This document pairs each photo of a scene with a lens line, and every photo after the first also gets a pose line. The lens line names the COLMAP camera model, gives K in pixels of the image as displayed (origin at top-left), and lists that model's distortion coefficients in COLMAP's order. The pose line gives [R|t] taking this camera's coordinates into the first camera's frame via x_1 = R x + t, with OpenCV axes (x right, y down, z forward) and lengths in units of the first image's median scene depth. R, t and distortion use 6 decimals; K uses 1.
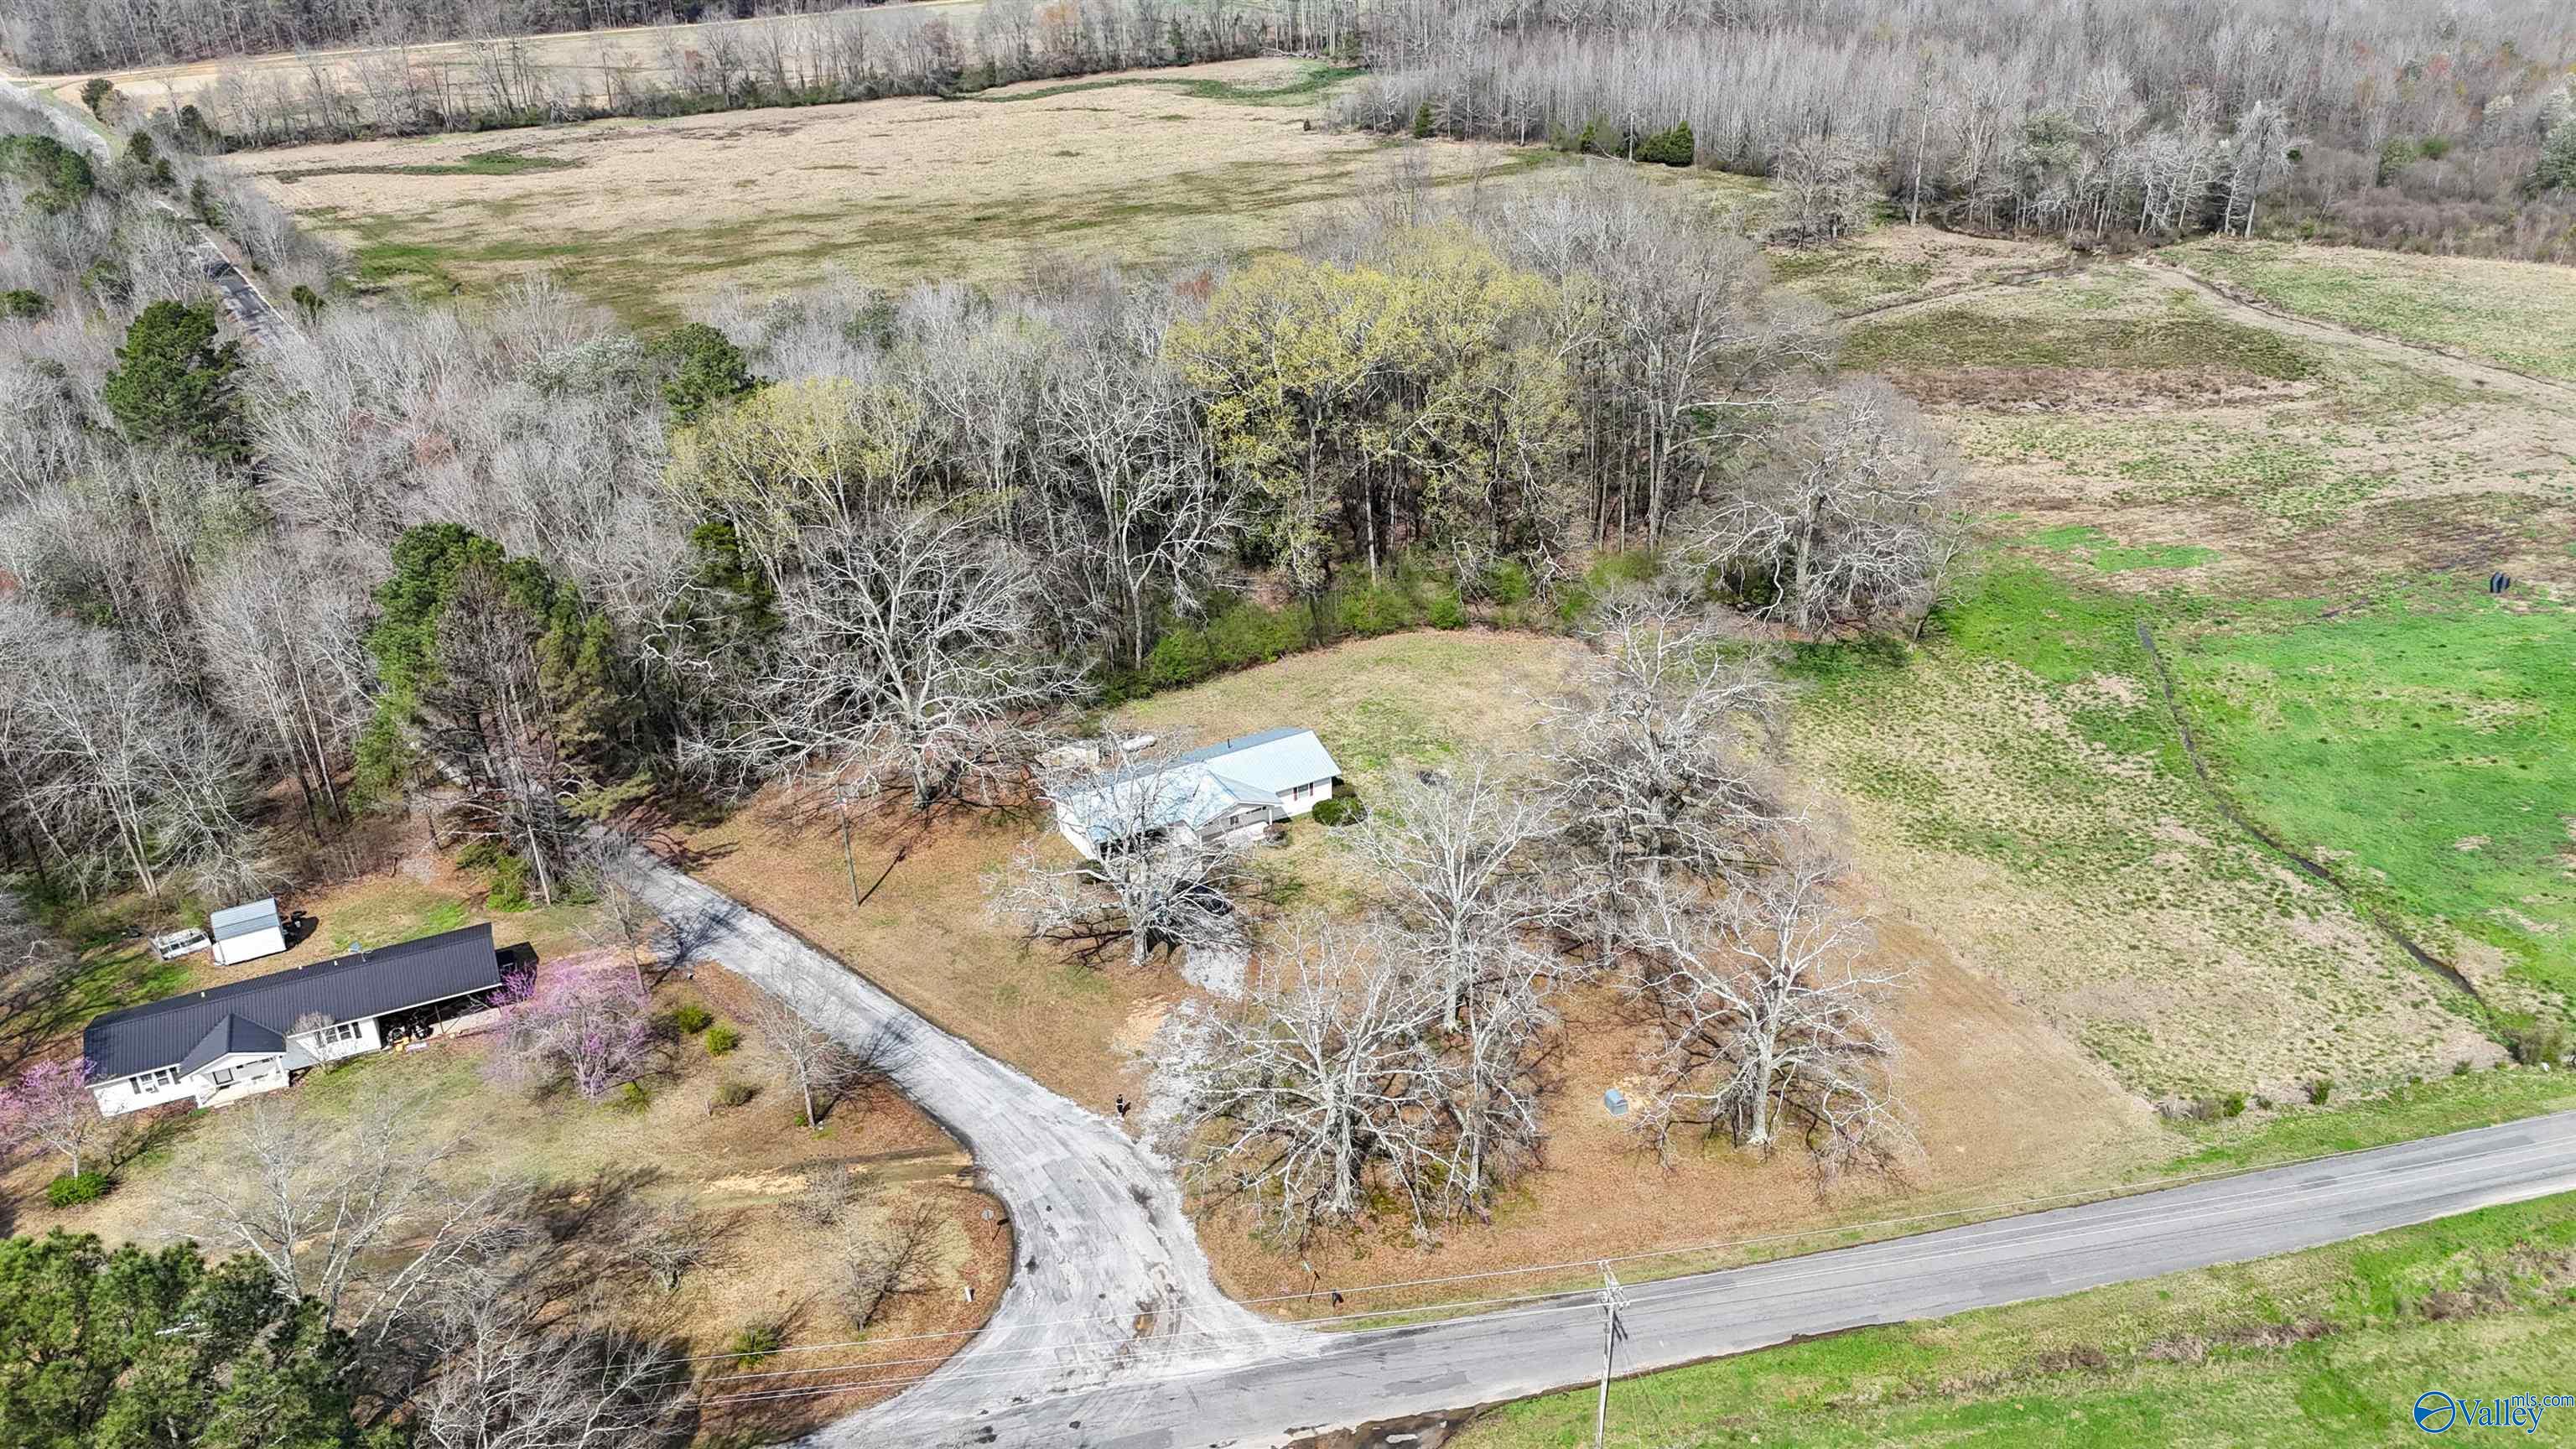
lens RADIAL K [[1909.5, 0, 1288.0], [0, 1909.5, 724.5], [0, 0, 1]] dist [0.051626, -0.038362]
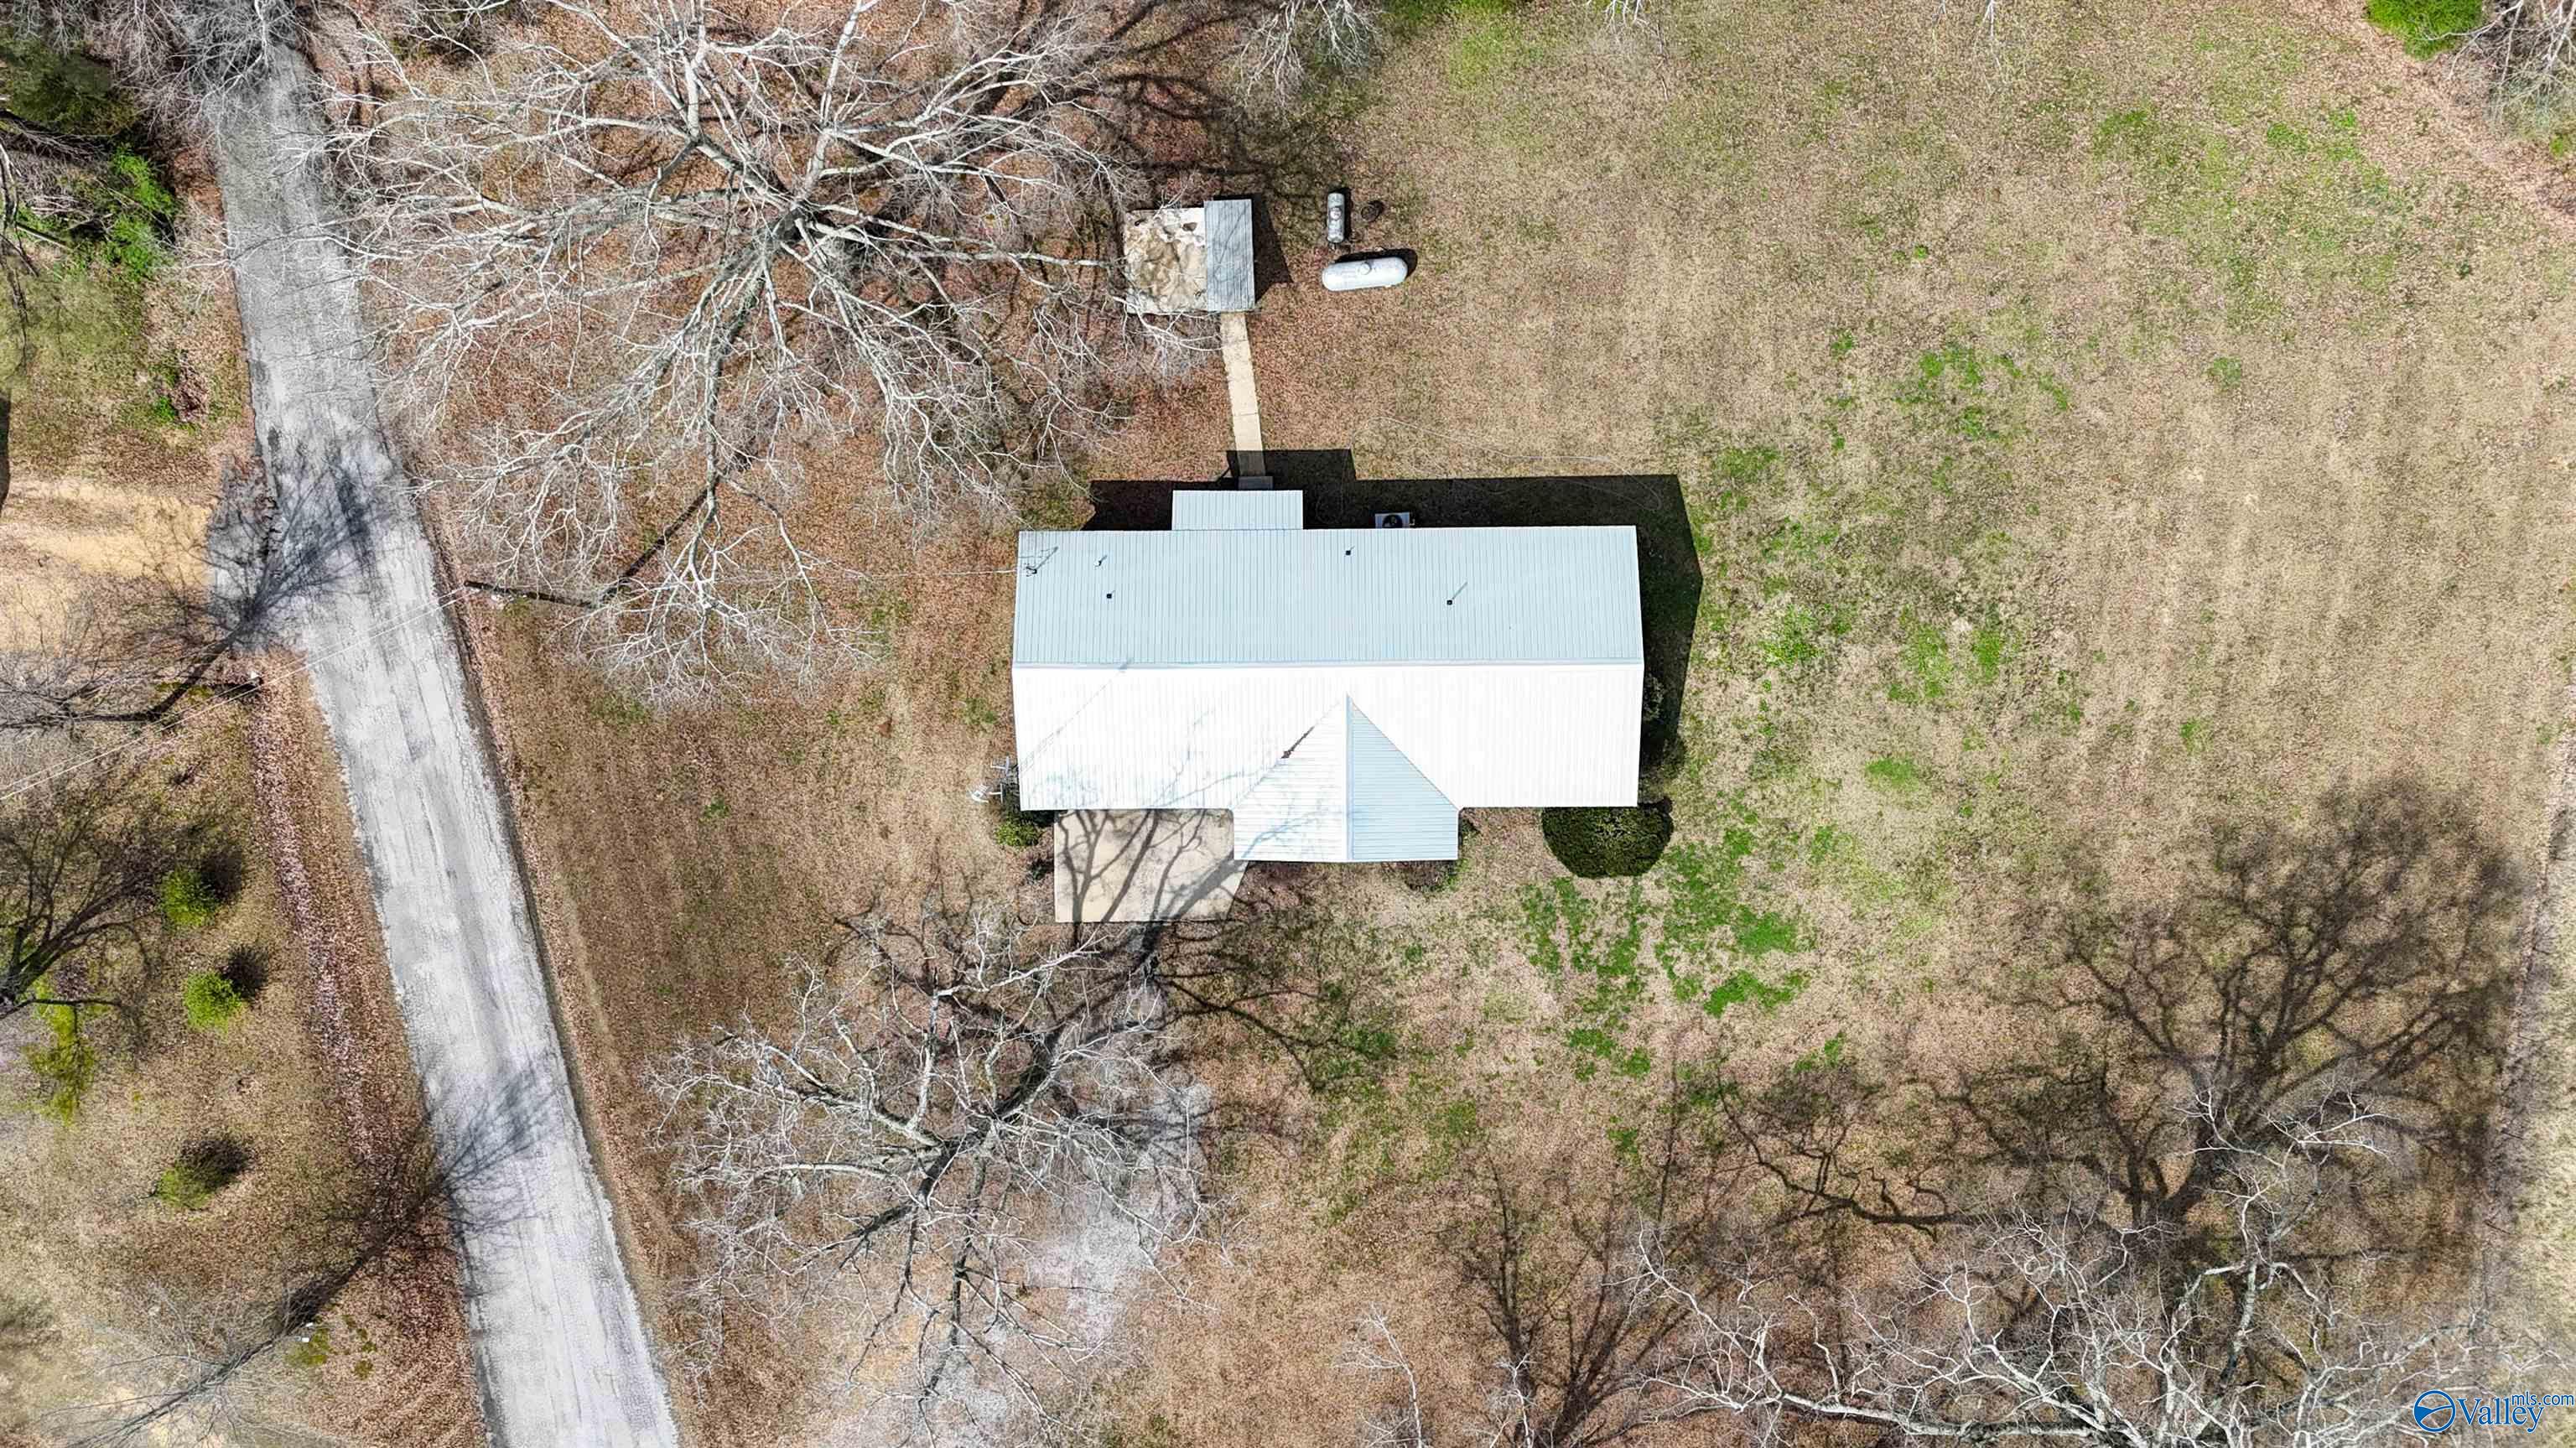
lens RADIAL K [[1891.9, 0, 1280.3], [0, 1891.9, 738.0], [0, 0, 1]] dist [0.036692, -0.031550]
pose [[0.881590, 0.471924, 0.009348, -0.047928], [-0.212305, 0.378757, 0.900816, -0.303582], [0.421576, -0.796135, 0.434100, 0.681547]]
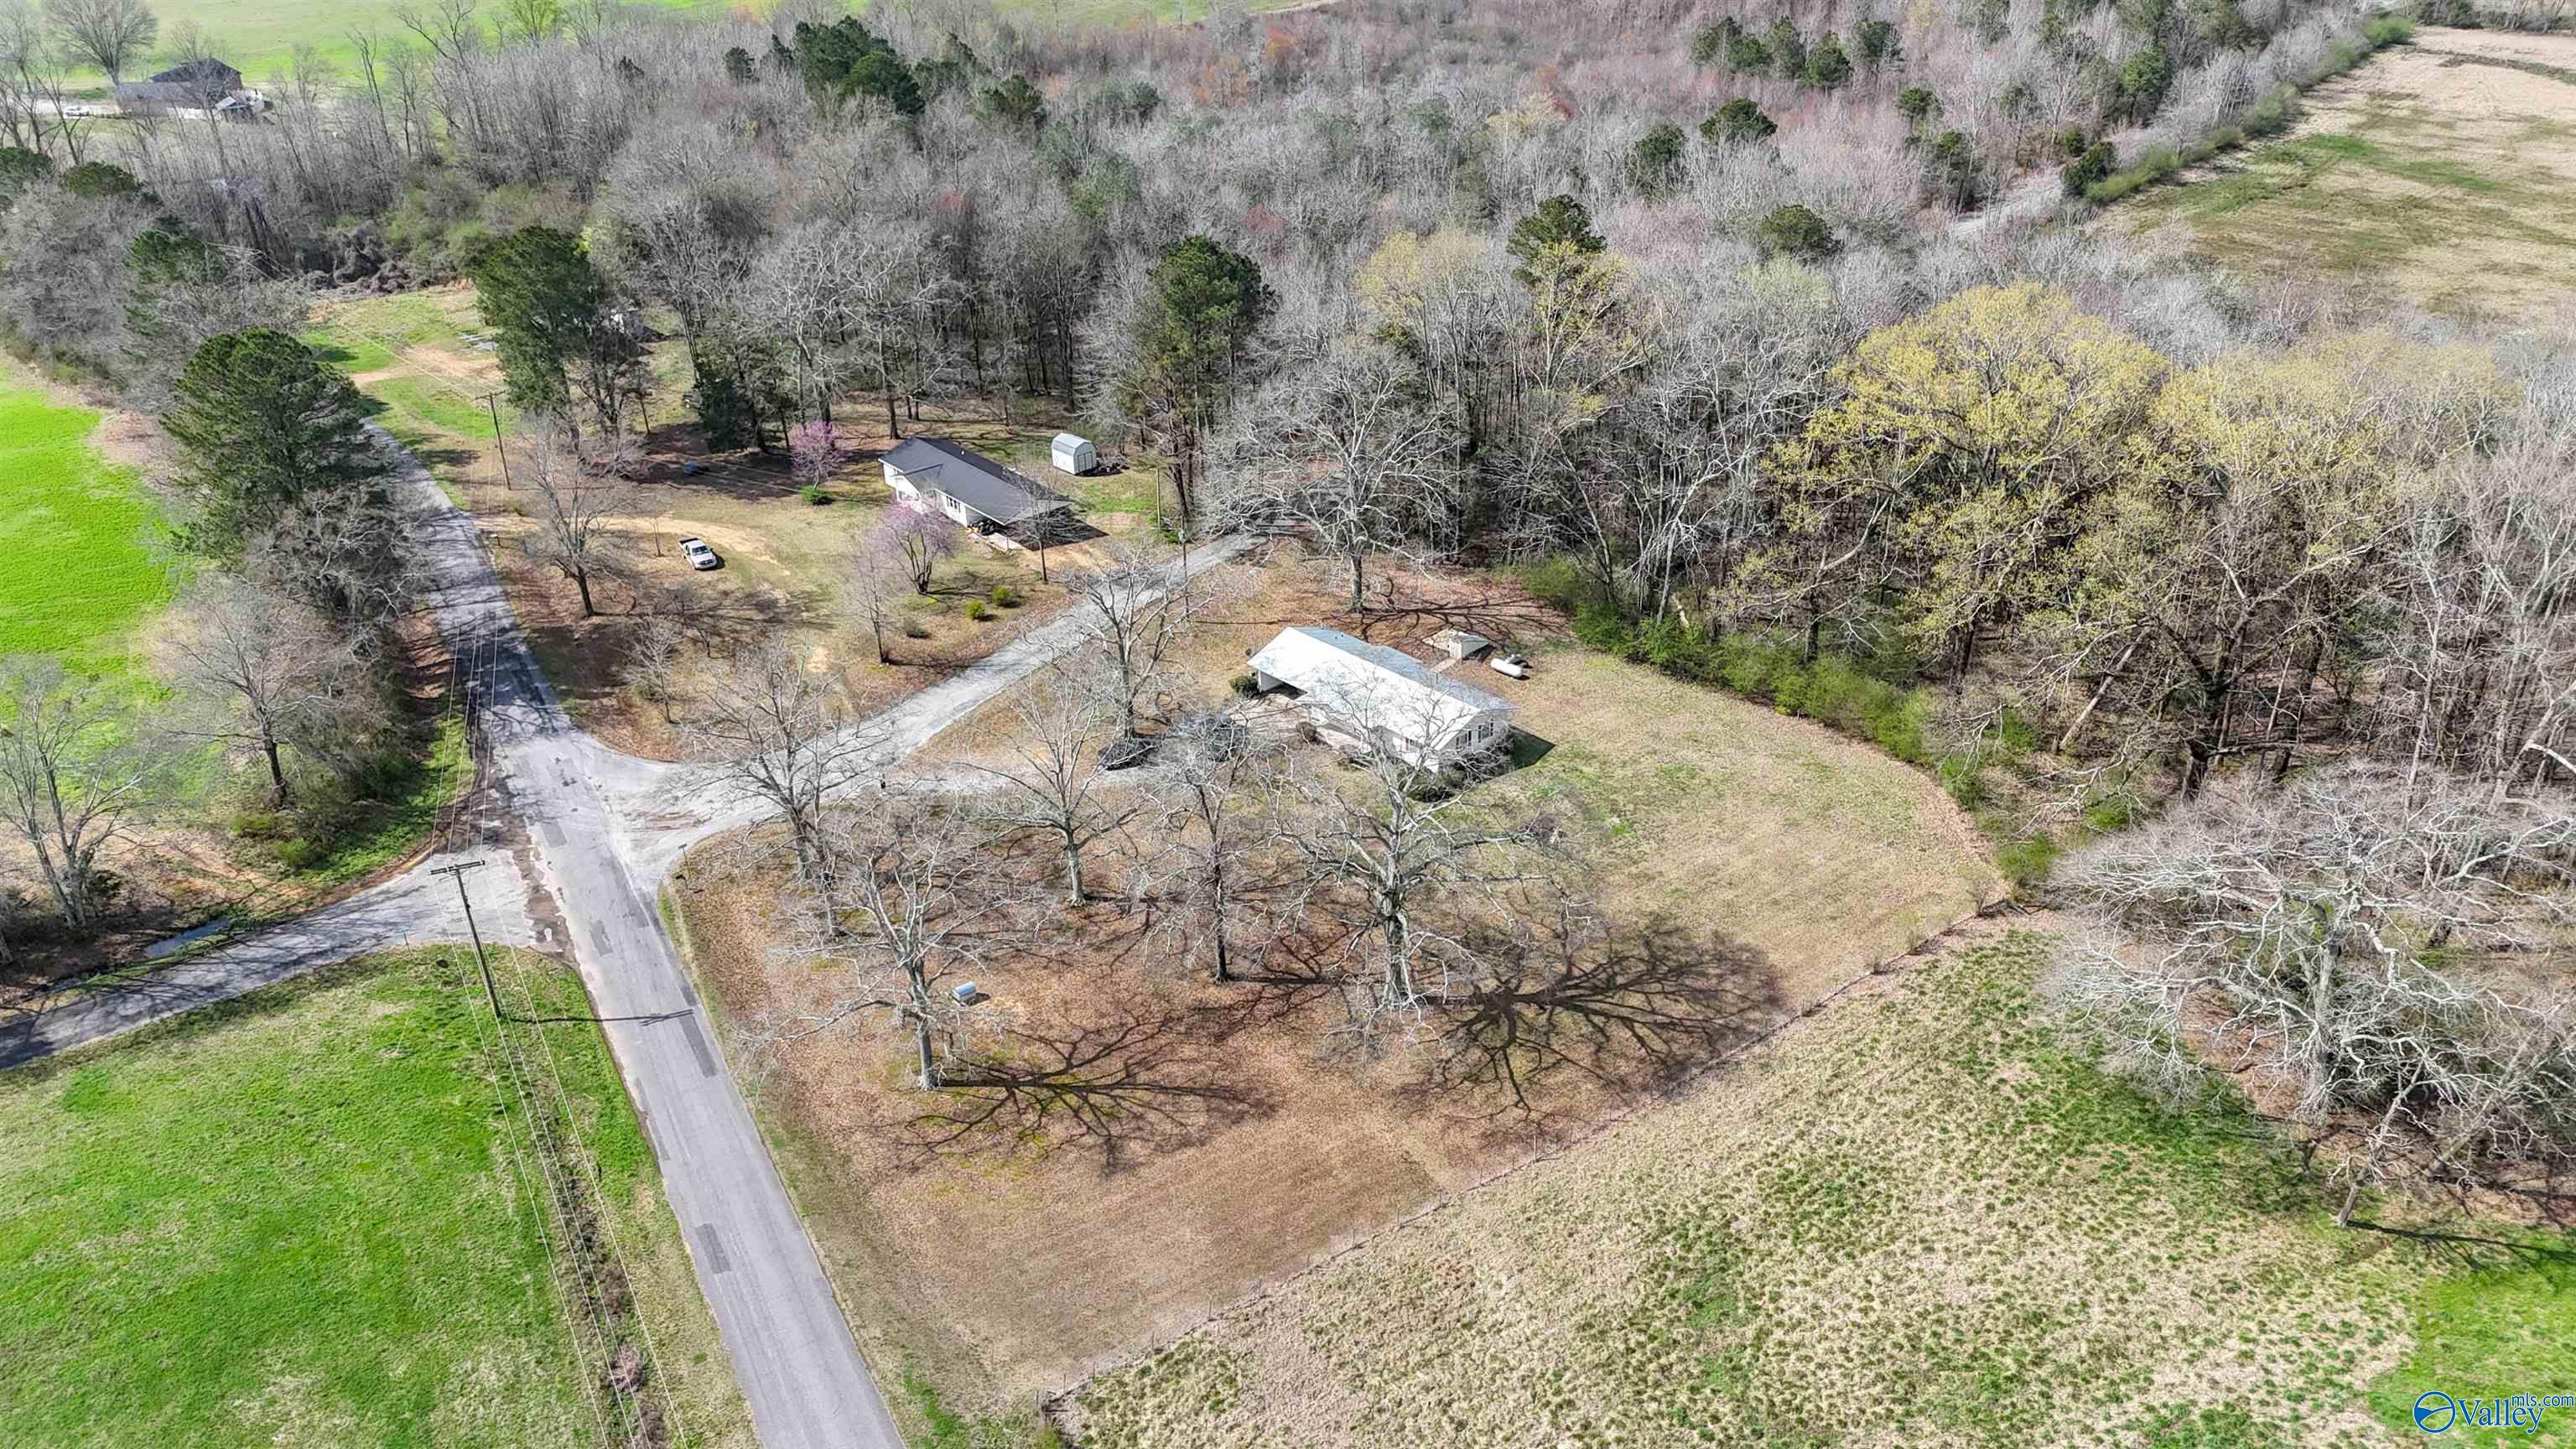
lens RADIAL K [[1909.5, 0, 1288.0], [0, 1909.5, 724.5], [0, 0, 1]] dist [0.051626, -0.038362]
pose [[0.266977, 0.480168, -0.835561, 0.691428], [-0.420105, 0.838301, 0.347511, -0.246825], [0.867315, 0.258246, 0.425528, 0.450708]]
